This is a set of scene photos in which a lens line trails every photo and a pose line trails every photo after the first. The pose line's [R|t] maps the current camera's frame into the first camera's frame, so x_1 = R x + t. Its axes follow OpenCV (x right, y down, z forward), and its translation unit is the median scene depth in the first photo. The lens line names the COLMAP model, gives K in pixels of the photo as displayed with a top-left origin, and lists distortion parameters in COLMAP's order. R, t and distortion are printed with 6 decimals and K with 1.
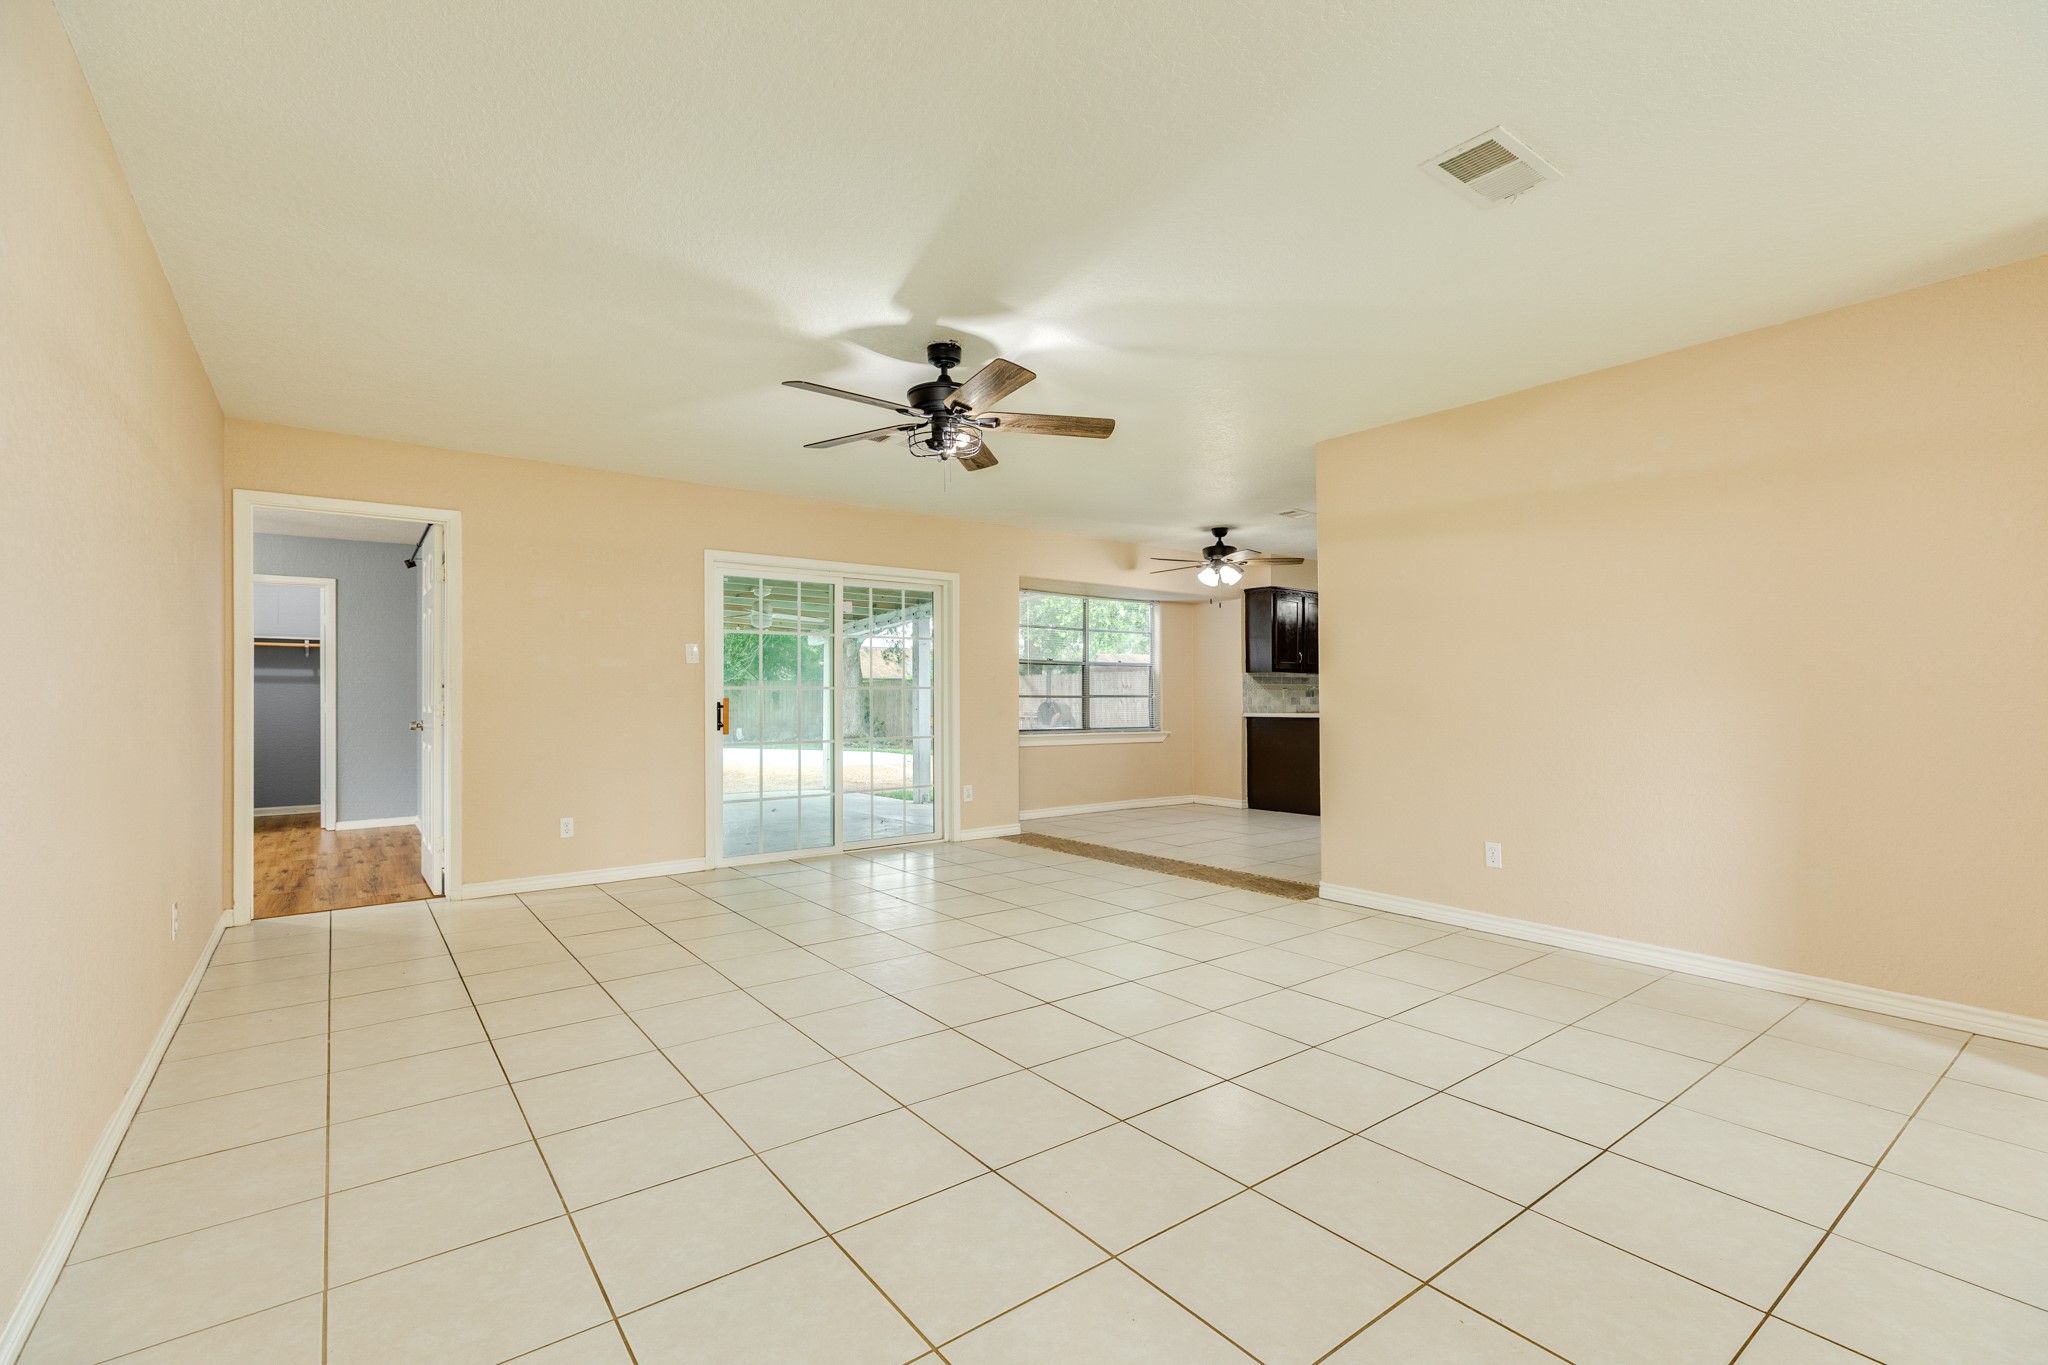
lens RADIAL K [[910.4, 0, 1028.8], [0, 910.4, 692.3], [0, 0, 1]] dist [0.003117, 0.000243]
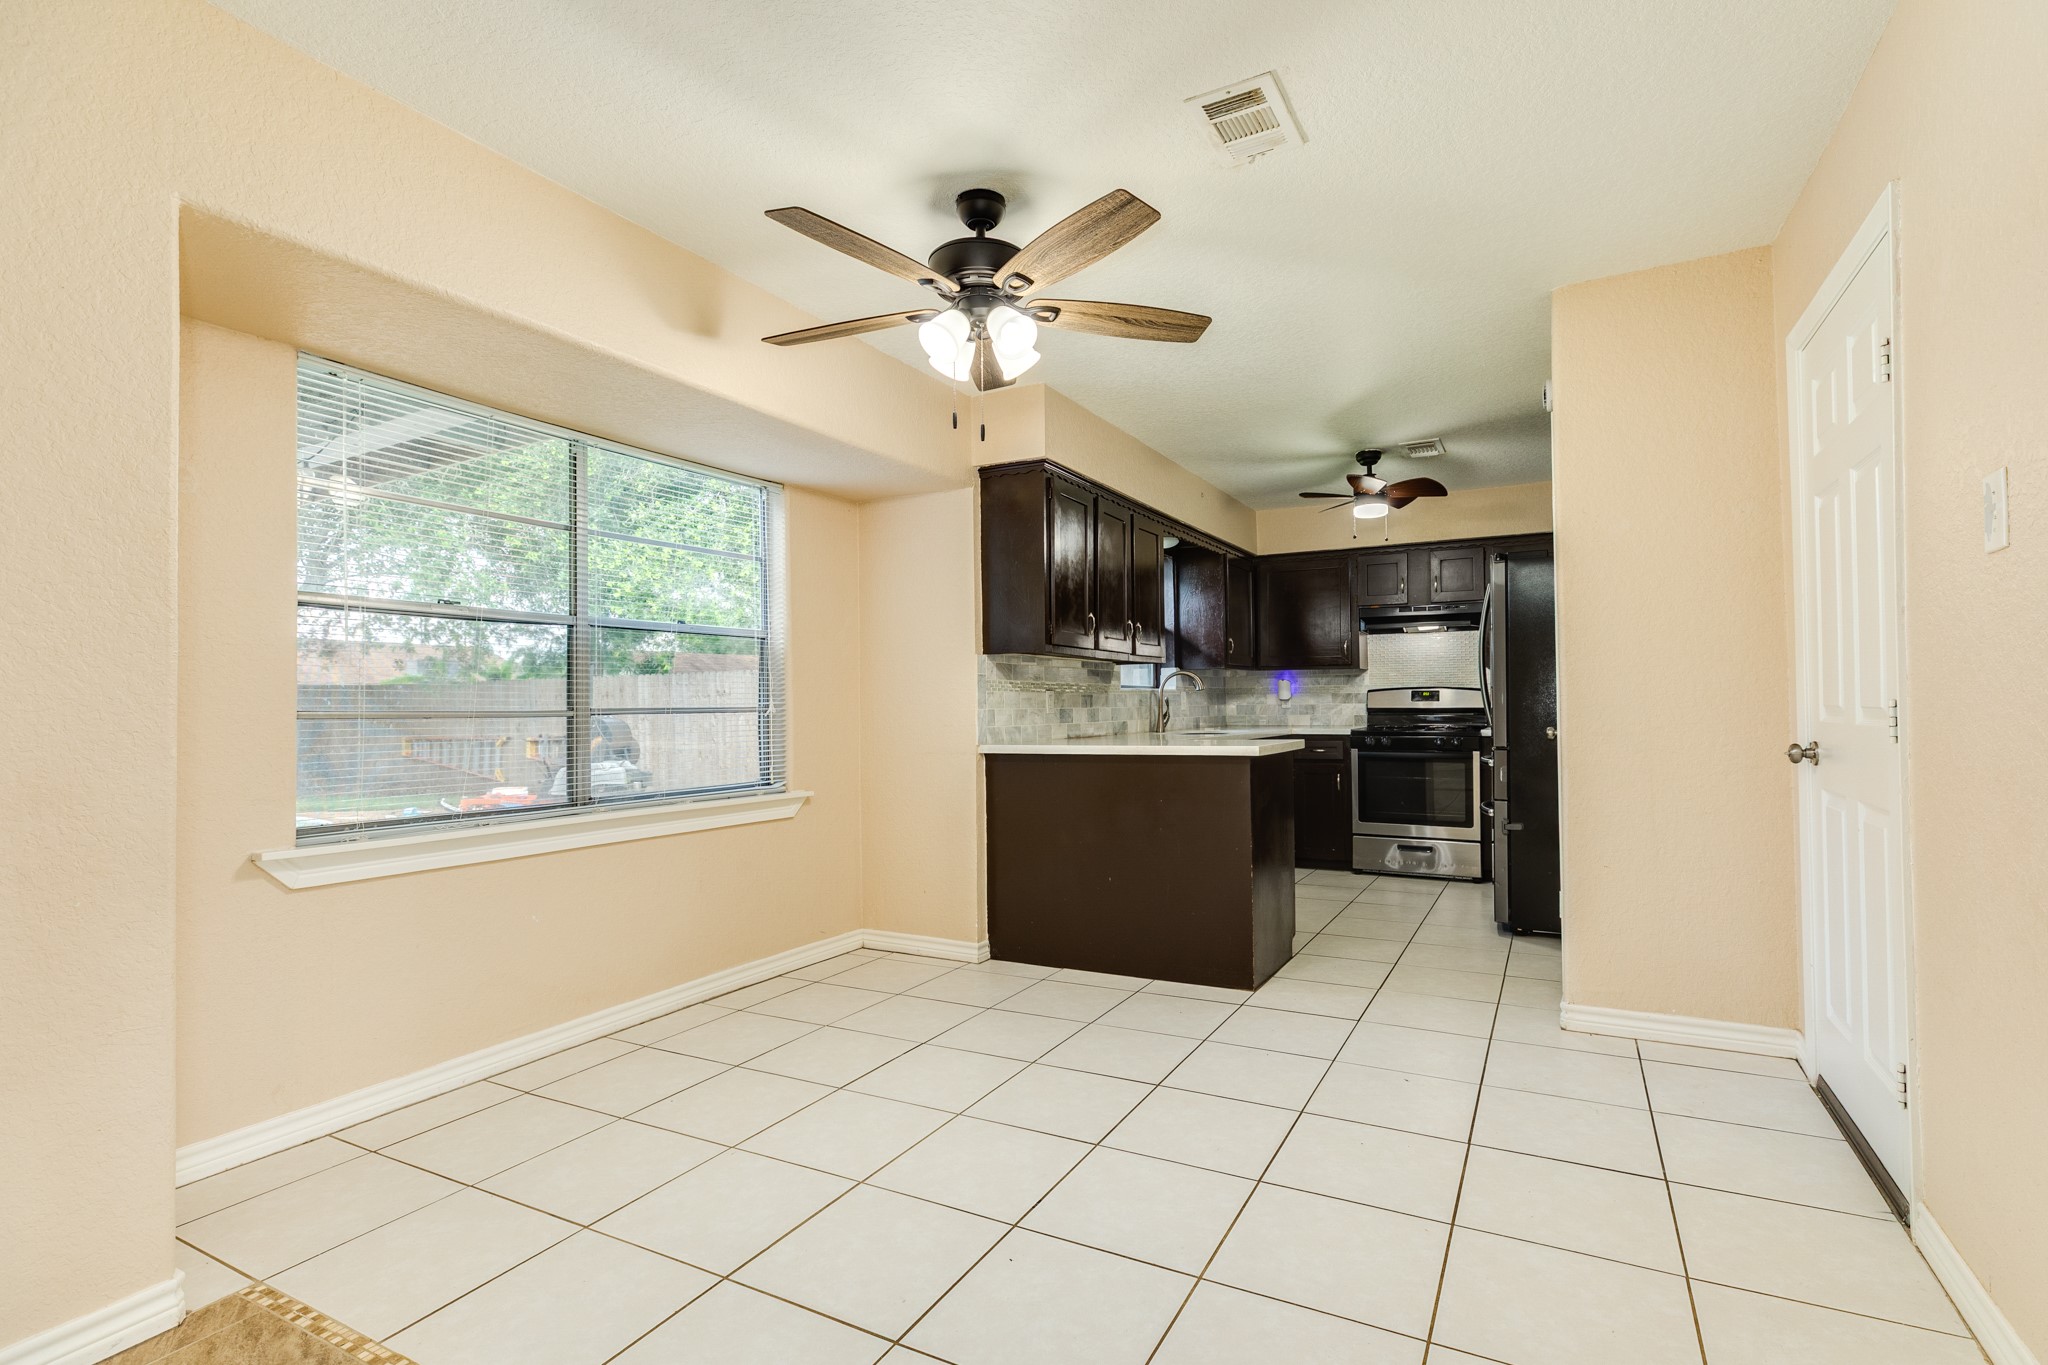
lens RADIAL K [[963.7, 0, 1044.8], [0, 963.7, 687.5], [0, 0, 1]] dist [0.001603, -0.000148]
pose [[0.912595, 0.000282, 0.408865, 0.073187], [0.006498, 0.999863, -0.015194, 0.001994], [-0.408814, 0.016523, 0.912468, 0.558410]]
